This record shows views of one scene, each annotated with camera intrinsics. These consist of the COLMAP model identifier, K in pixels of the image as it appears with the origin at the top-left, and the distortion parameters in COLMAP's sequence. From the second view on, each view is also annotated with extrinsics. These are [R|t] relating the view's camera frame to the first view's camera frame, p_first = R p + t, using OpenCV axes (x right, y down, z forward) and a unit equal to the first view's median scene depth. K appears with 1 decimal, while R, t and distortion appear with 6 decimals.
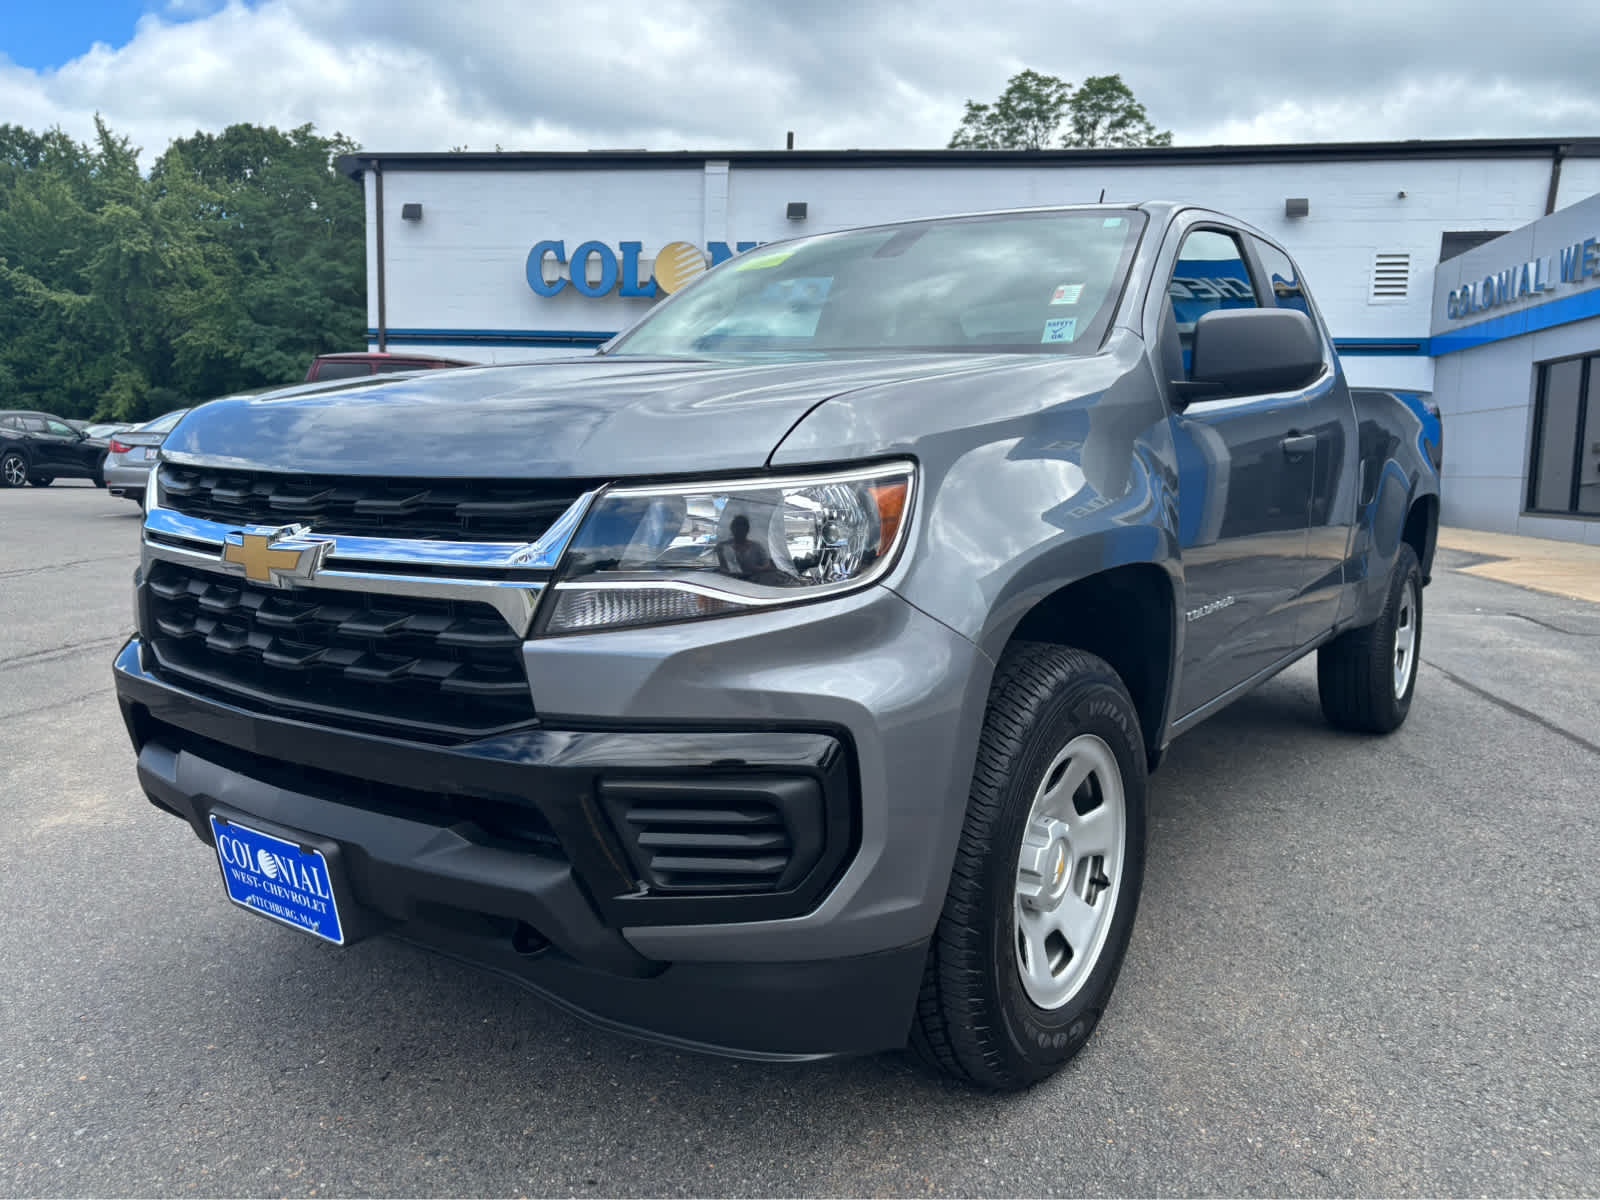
lens RADIAL K [[1184.9, 0, 809.6], [0, 1184.9, 598.8], [0, 0, 1]] dist [0.071272, -0.078449]
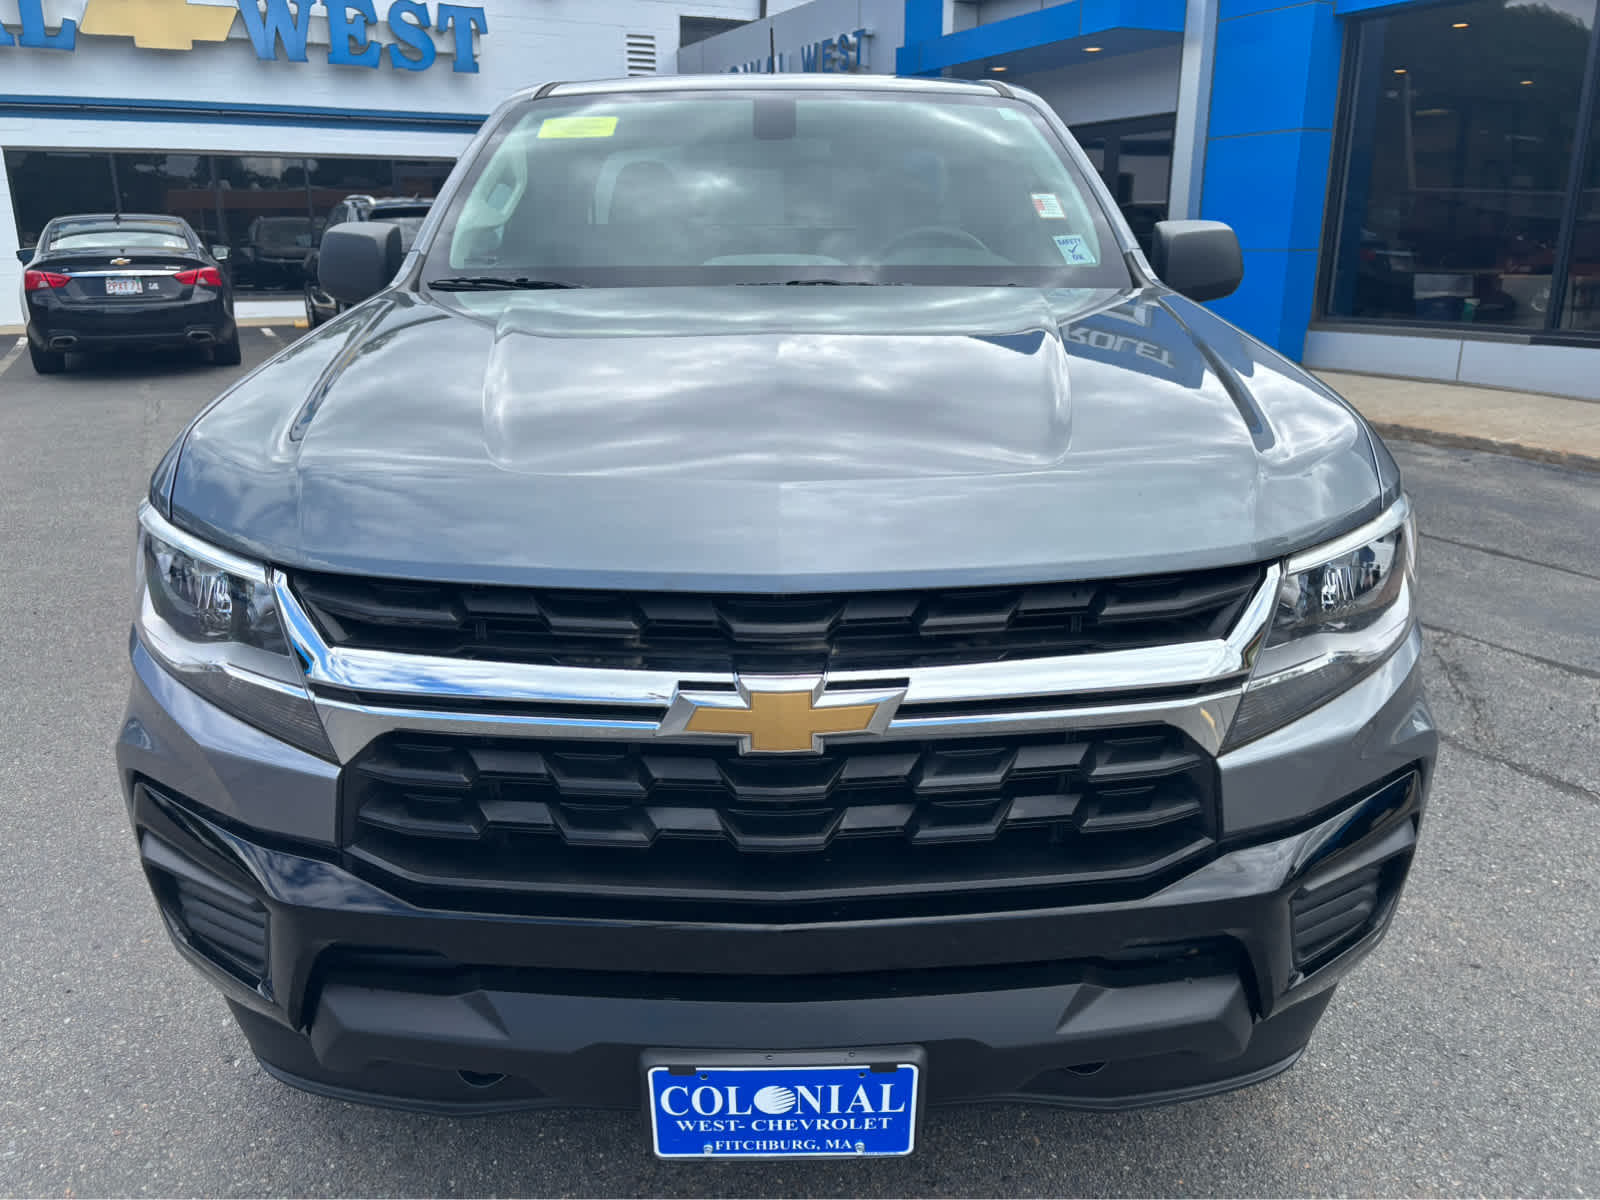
lens RADIAL K [[1196.1, 0, 798.8], [0, 1196.1, 611.1], [0, 0, 1]] dist [0.064463, -0.073605]
pose [[0.799640, -0.205960, 0.564053, -0.676052], [0.094922, 0.970884, 0.219943, -0.201464], [-0.592929, -0.122335, 0.795908, 0.362817]]
